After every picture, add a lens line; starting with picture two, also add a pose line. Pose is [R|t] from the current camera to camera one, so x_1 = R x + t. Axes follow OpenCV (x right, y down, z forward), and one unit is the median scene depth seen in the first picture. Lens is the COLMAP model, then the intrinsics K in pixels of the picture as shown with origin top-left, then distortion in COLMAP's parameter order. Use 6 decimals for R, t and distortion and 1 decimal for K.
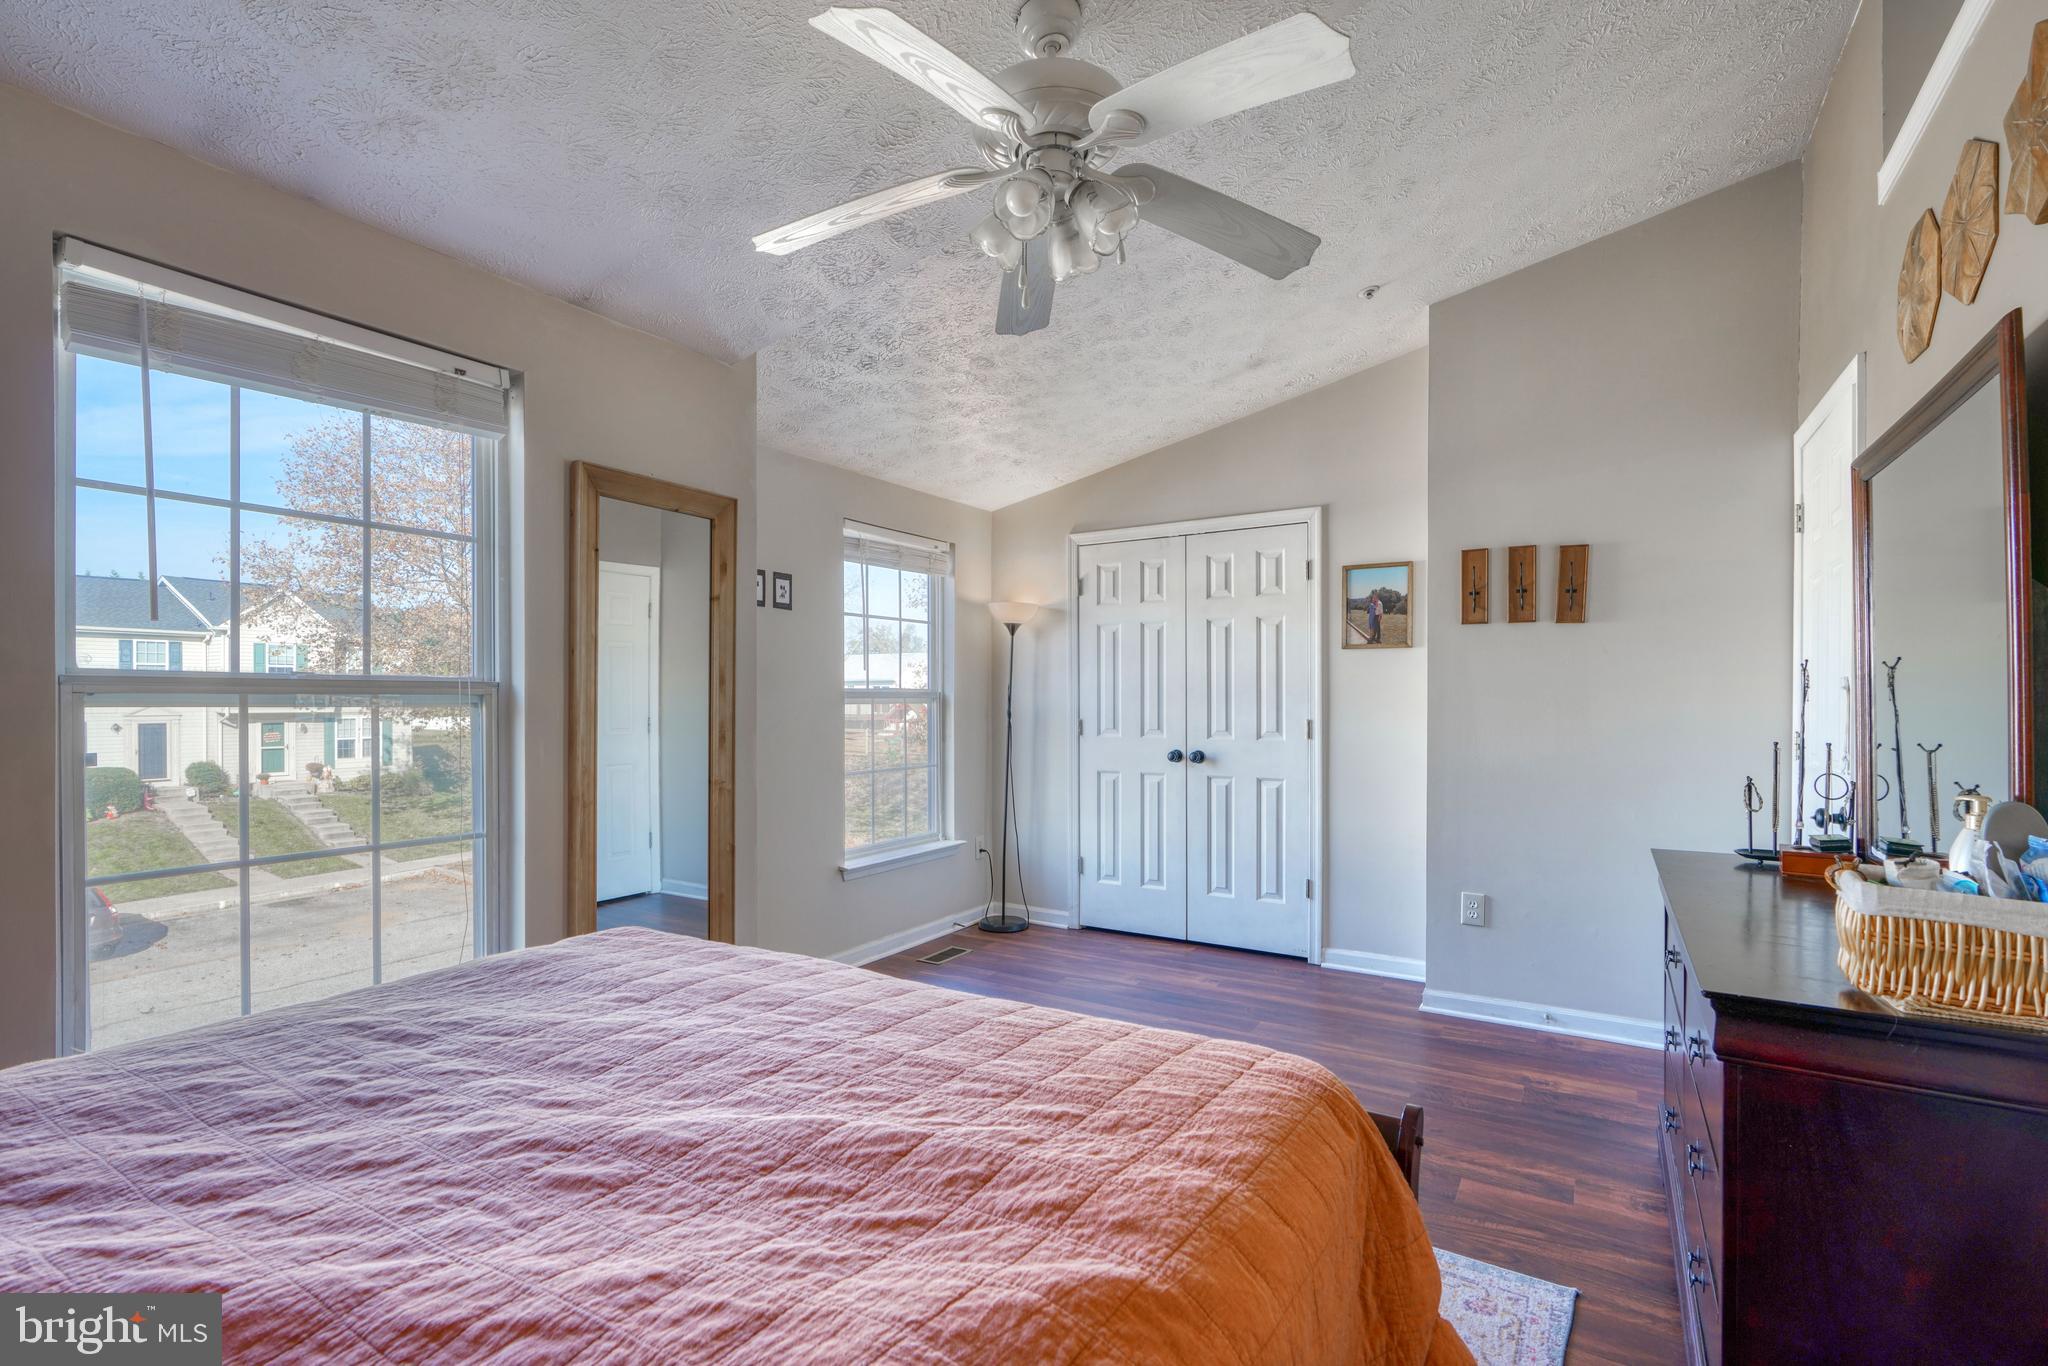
lens RADIAL K [[926.9, 0, 1043.6], [0, 926.9, 698.0], [0, 0, 1]] dist [-0.011558, 0.005741]
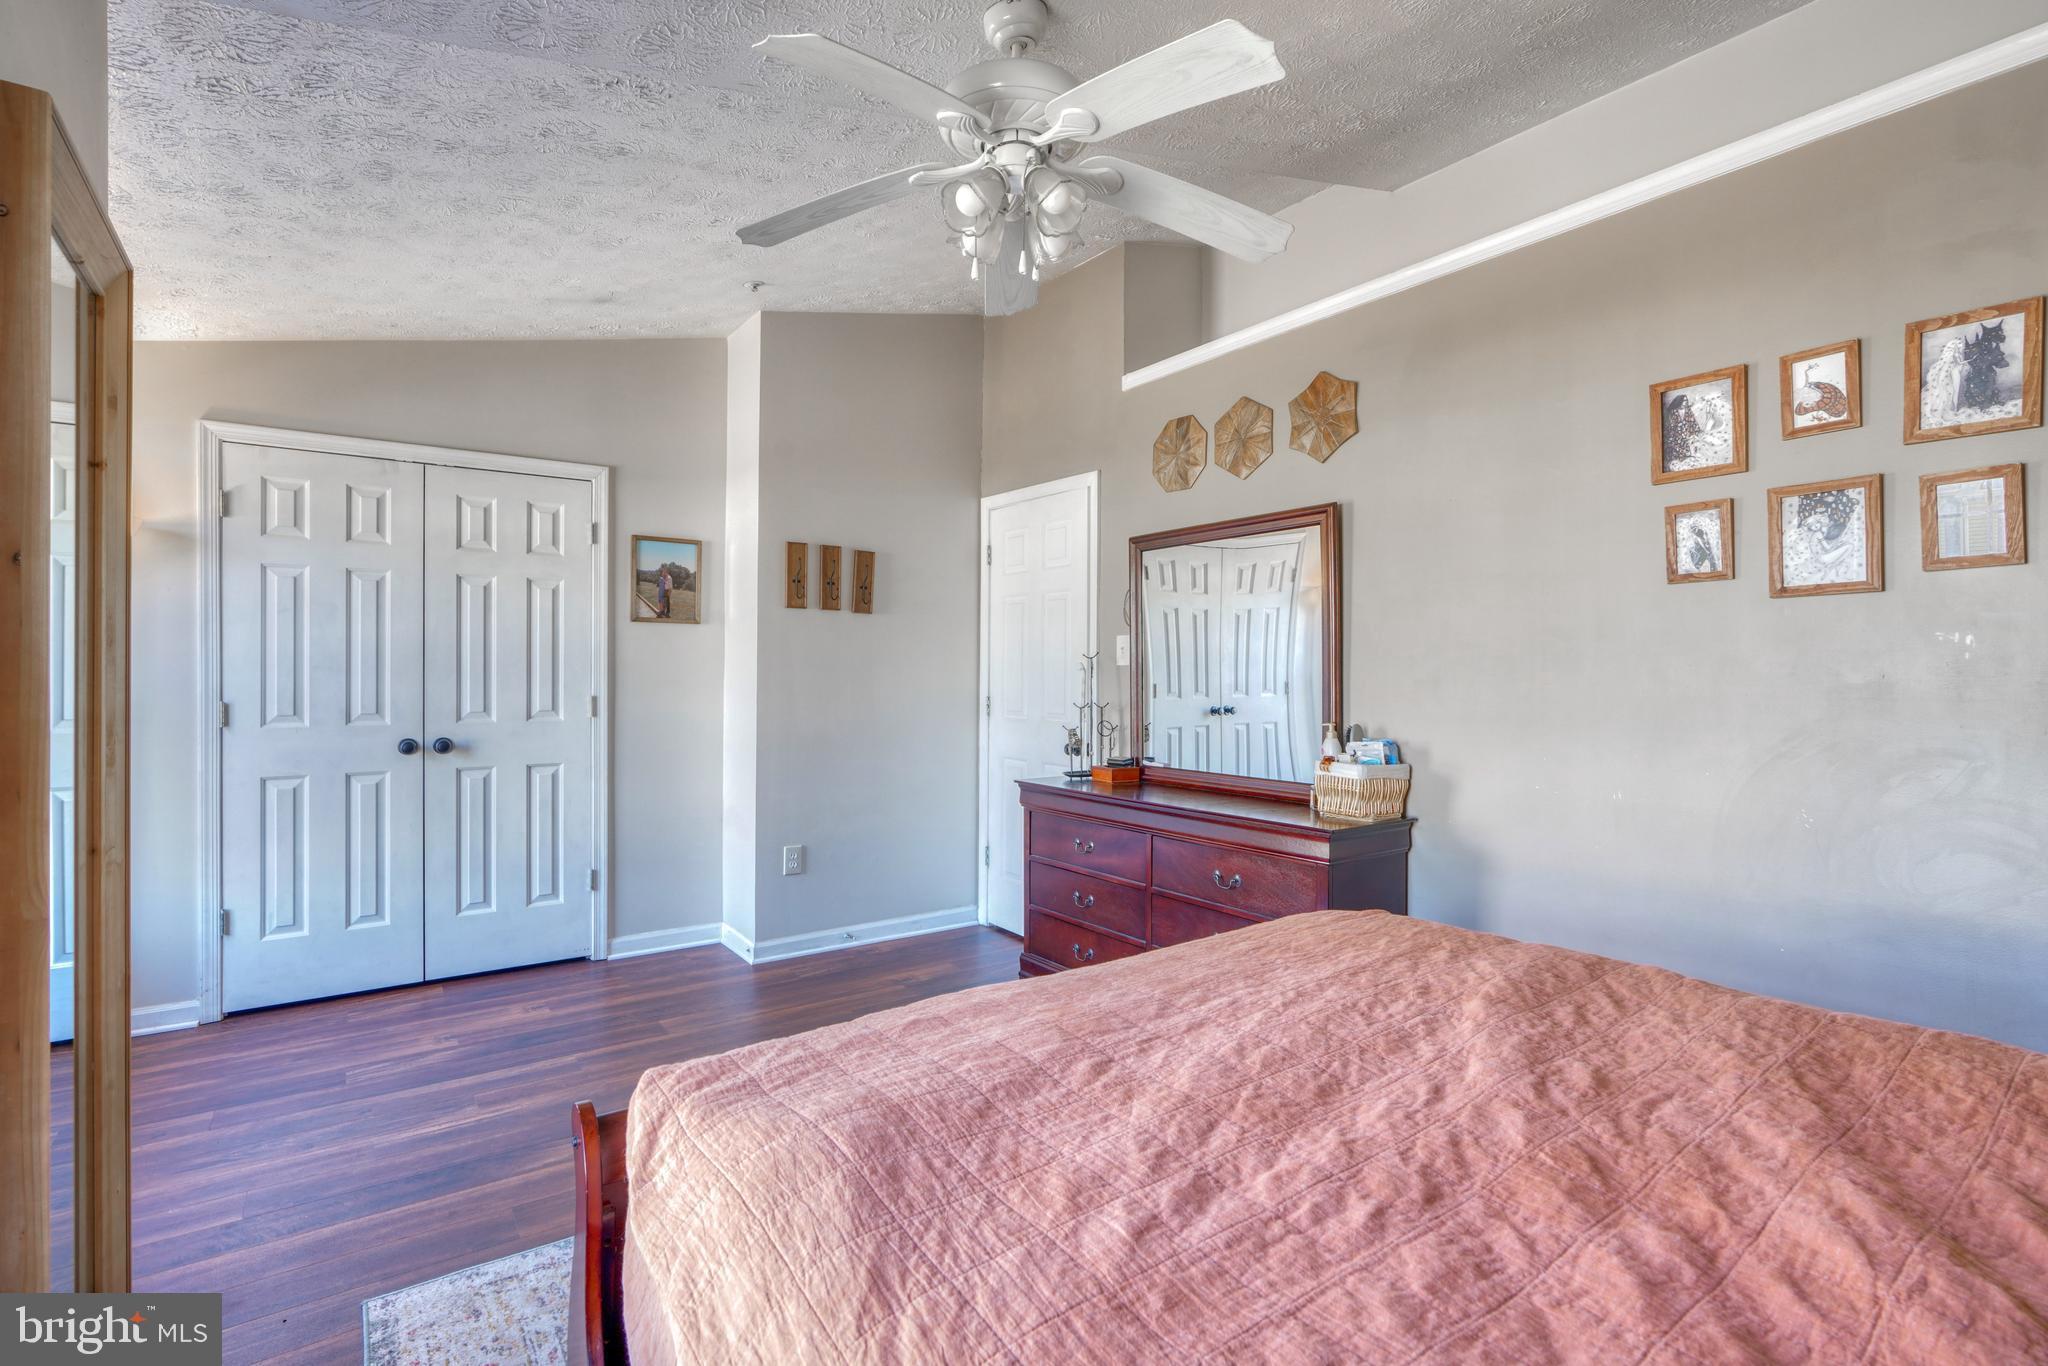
lens RADIAL K [[926.9, 0, 1026.4], [0, 926.9, 673.3], [0, 0, 1]] dist [-0.011558, 0.005741]
pose [[0.399021, 0.001488, 0.916941, -0.390754], [-0.005669, 0.999984, 0.000845, -0.002534], [-0.916924, -0.005535, 0.399022, 0.243469]]
